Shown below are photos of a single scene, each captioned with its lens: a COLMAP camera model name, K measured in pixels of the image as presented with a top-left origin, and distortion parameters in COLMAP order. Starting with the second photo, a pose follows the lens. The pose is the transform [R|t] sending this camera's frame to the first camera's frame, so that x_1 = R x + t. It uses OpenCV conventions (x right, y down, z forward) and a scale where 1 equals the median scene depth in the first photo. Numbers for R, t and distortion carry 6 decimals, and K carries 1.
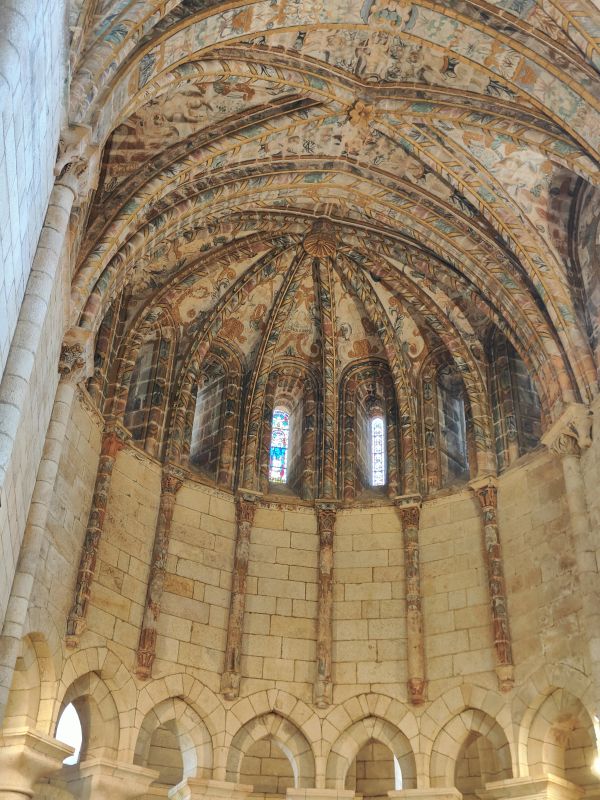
lens RADIAL K [[934.8, 0, 300.0], [0, 934.8, 400.0], [0, 0, 1]] dist [0.020783, -0.016107]
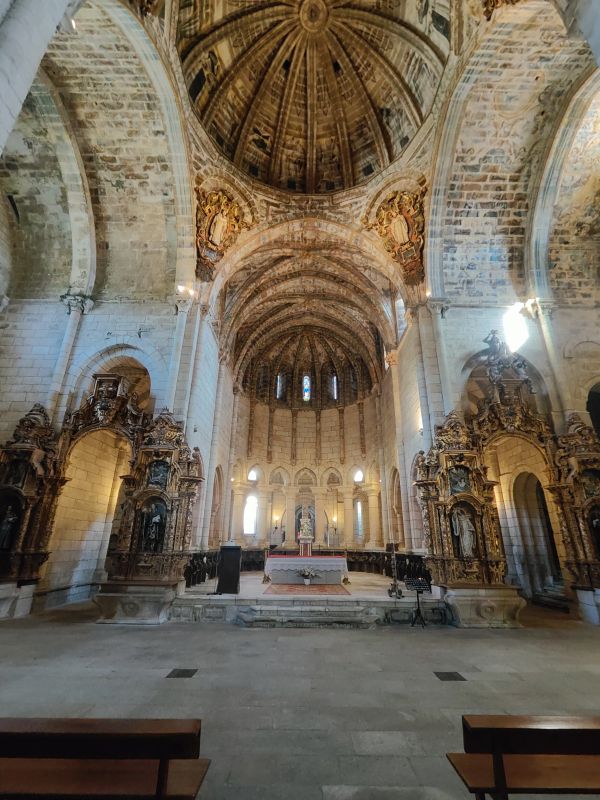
lens RADIAL K [[395.4, 0, 306.0], [0, 395.4, 402.1], [0, 0, 1]] dist [0.000619, 0.000128]
pose [[0.978591, -0.088031, -0.186036, 0.281931], [0.132419, 0.961277, 0.241684, -0.296468], [0.157556, -0.261144, 0.952355, -0.435552]]
